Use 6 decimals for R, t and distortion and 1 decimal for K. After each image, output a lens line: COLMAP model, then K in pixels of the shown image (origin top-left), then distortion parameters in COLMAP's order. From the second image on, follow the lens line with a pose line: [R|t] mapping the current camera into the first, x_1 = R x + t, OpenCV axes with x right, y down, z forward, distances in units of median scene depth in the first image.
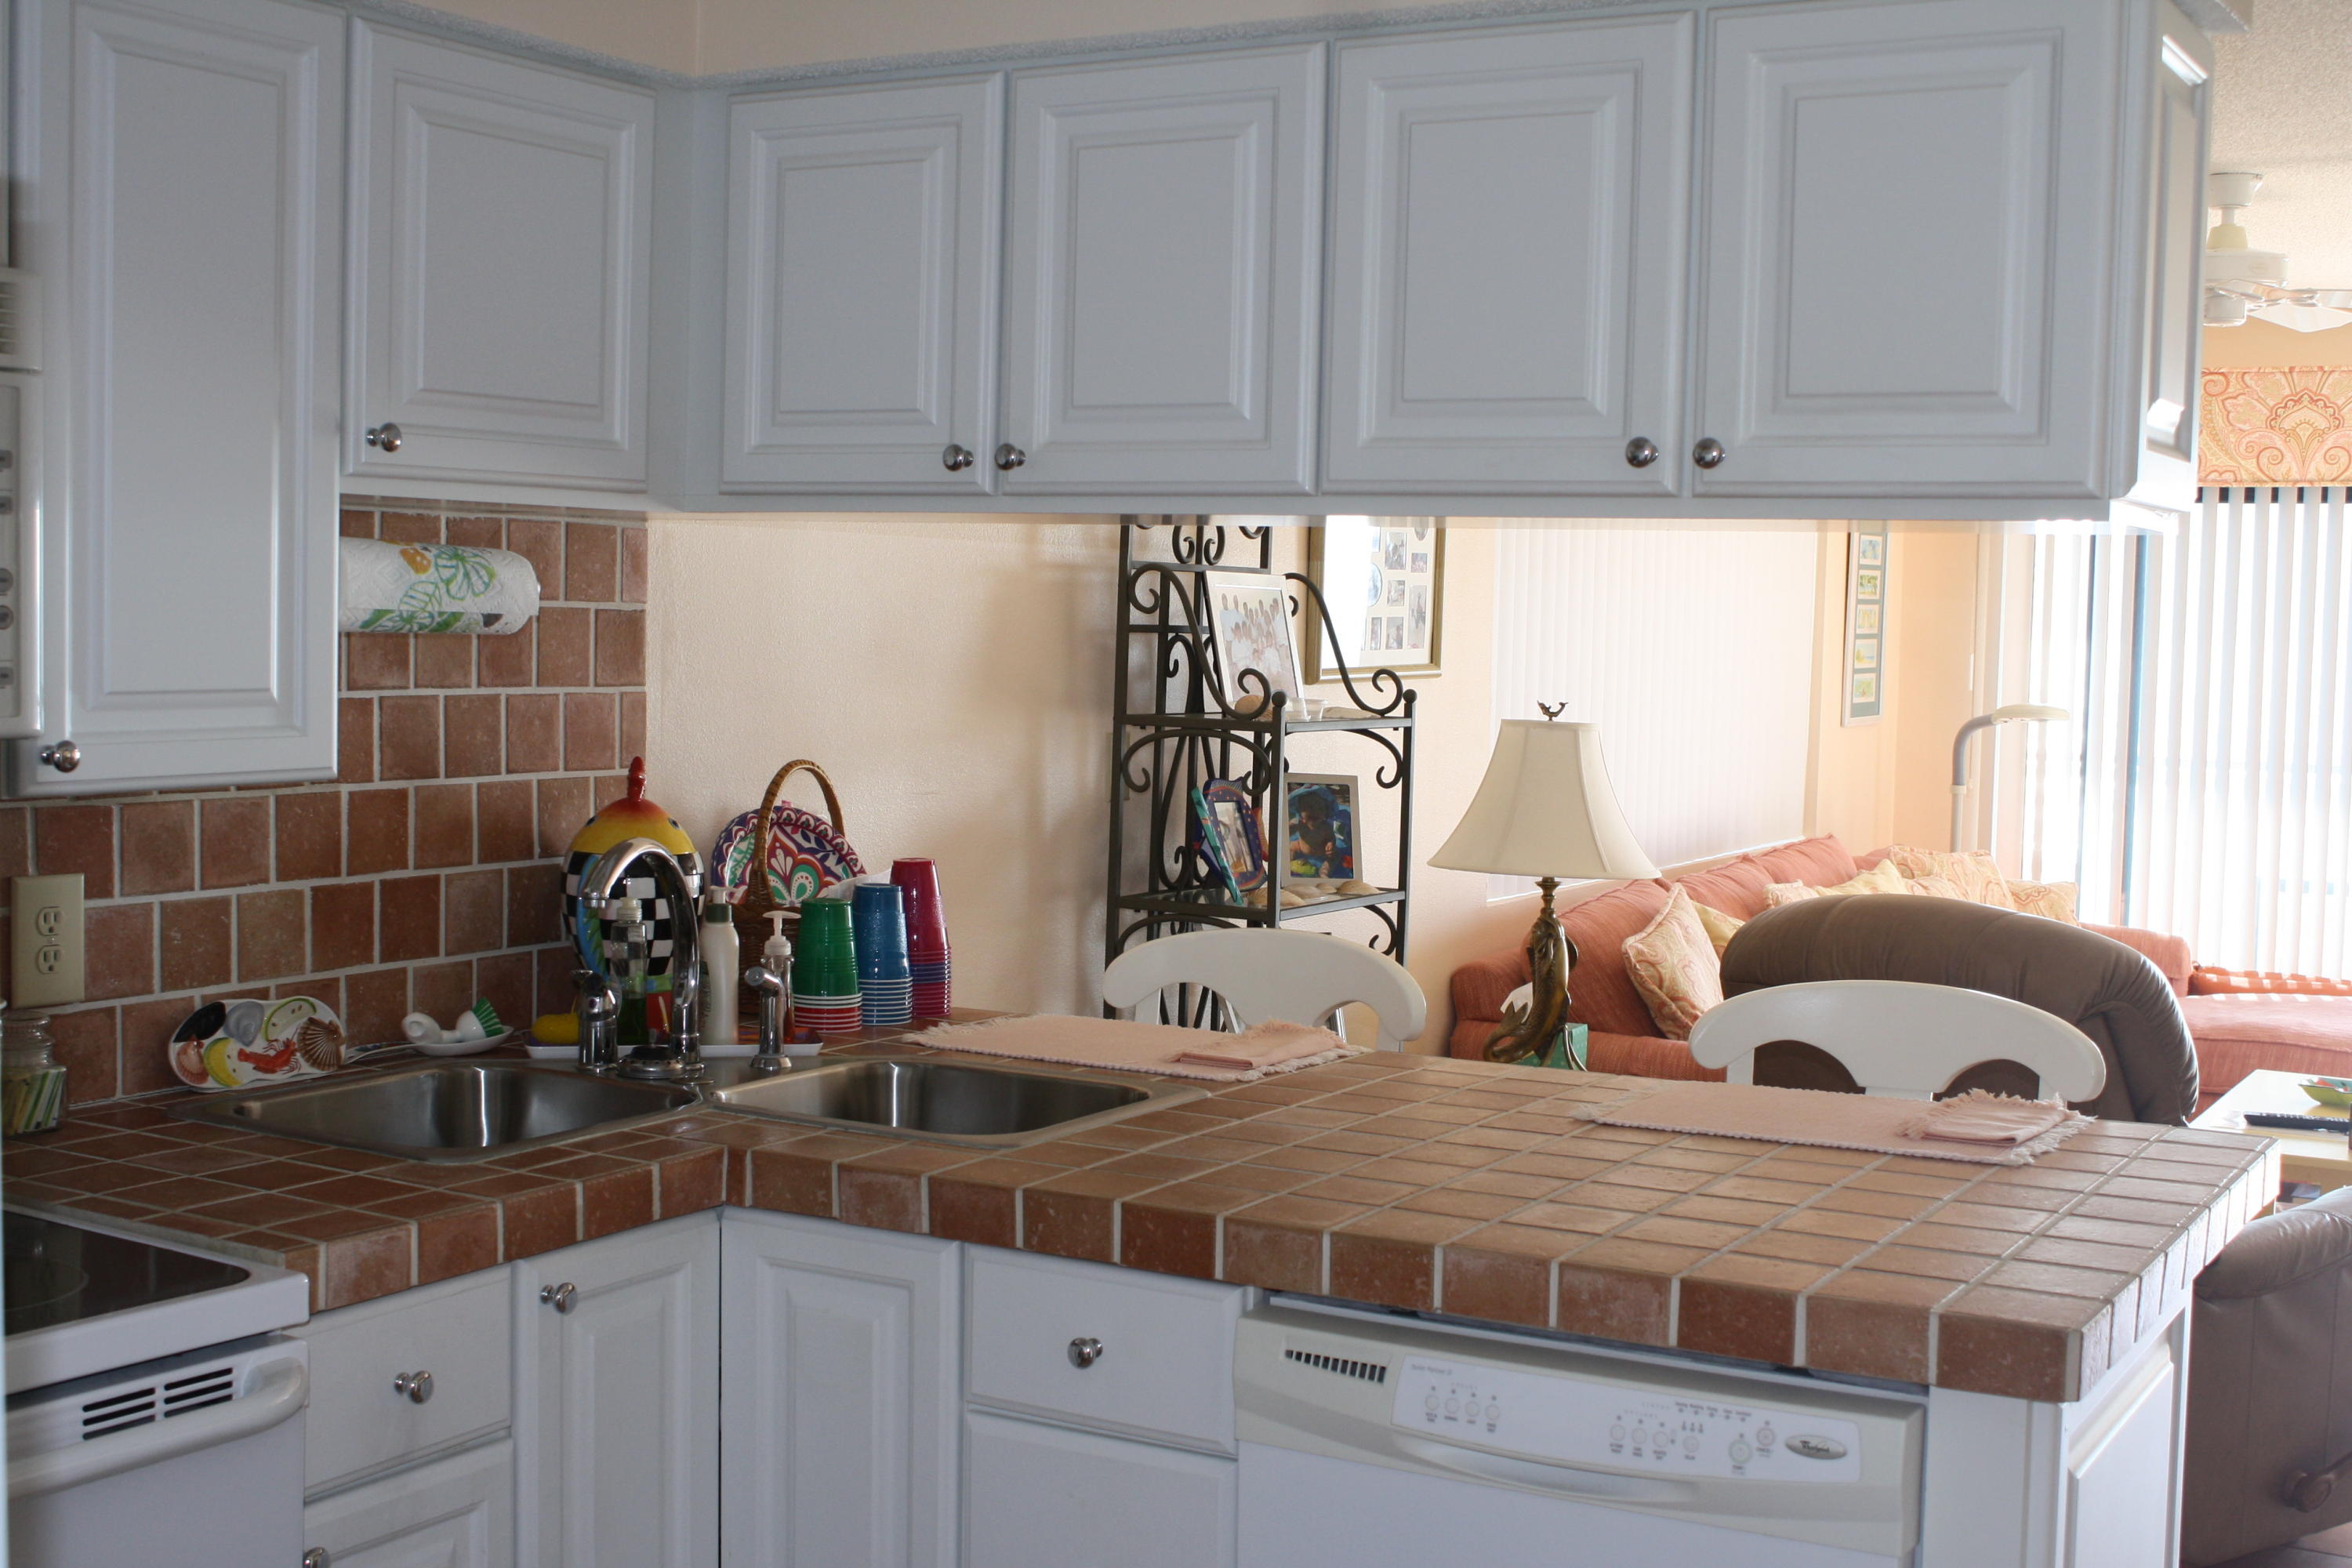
lens RADIAL K [[3006.0, 0, 1176.0], [0, 3006.0, 784.0], [0, 0, 1]] dist [-0.020251, 0.009773]
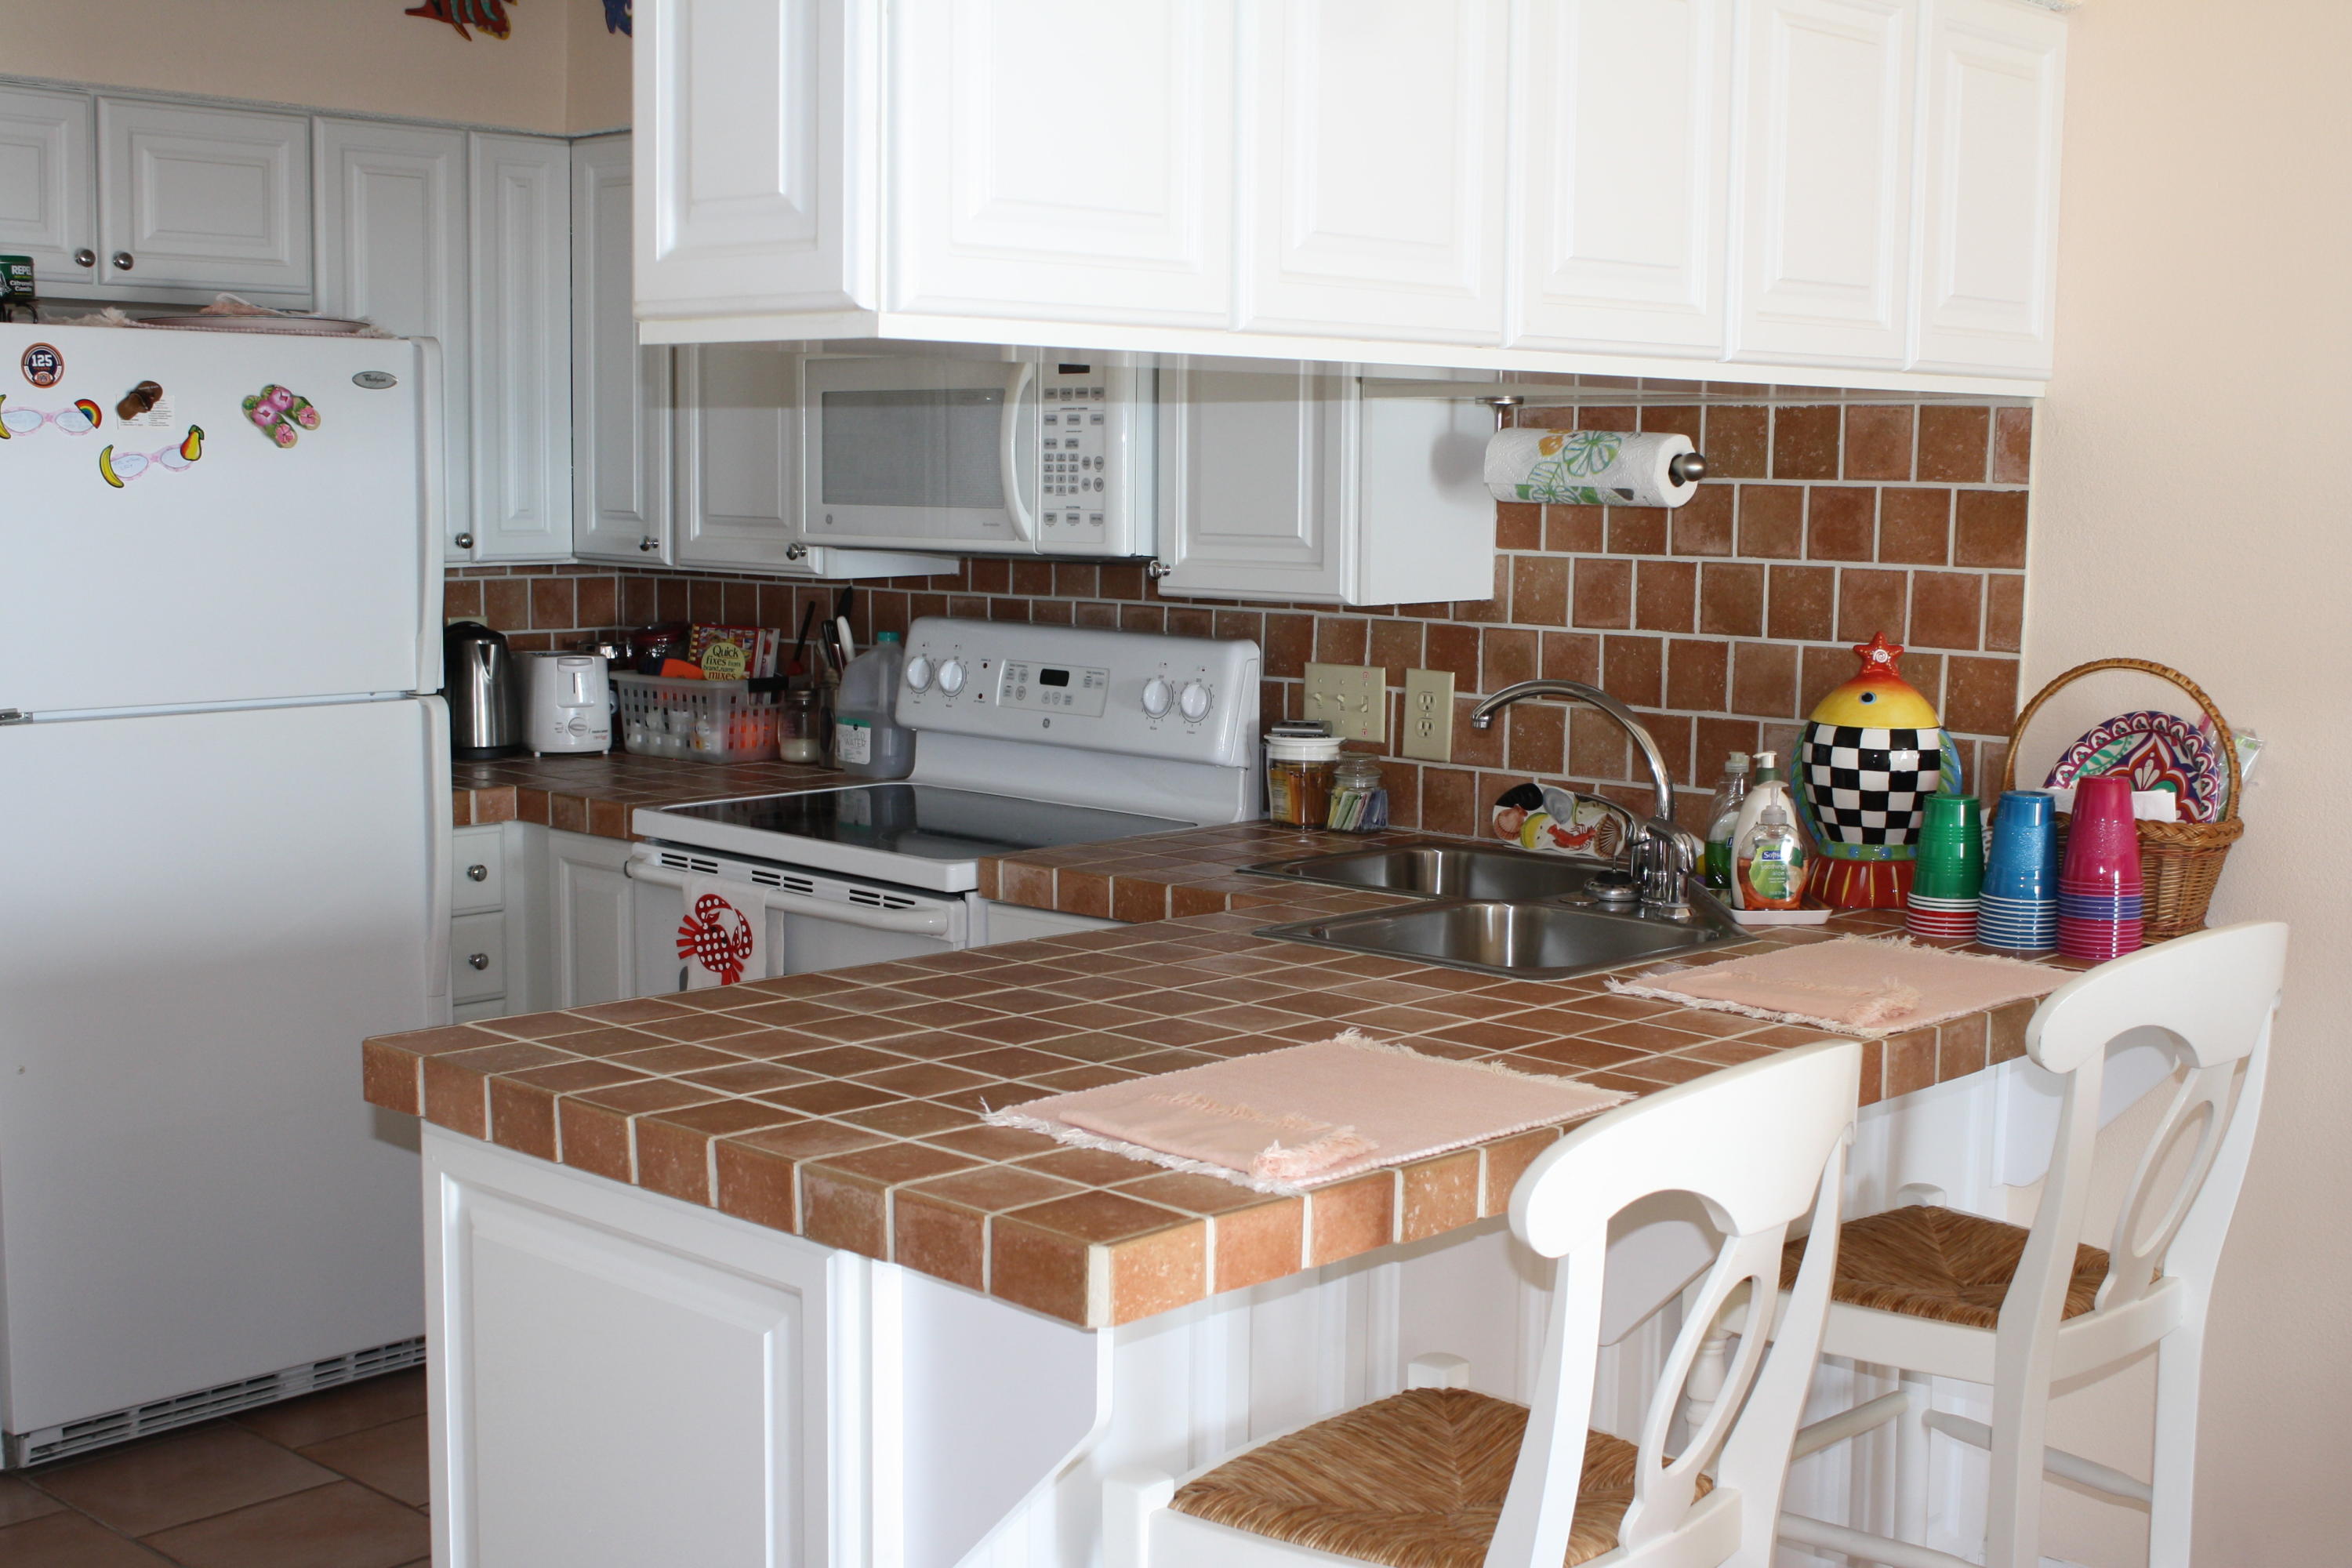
lens RADIAL K [[2912.1, 0, 1176.0], [0, 2912.1, 784.0], [0, 0, 1]] dist [-0.088886, -0.000667]
pose [[-0.250880, 0.080354, -0.964677, 0.761740], [-0.073566, 0.992084, 0.101769, -0.036783], [0.965219, 0.096499, -0.242982, 0.920943]]
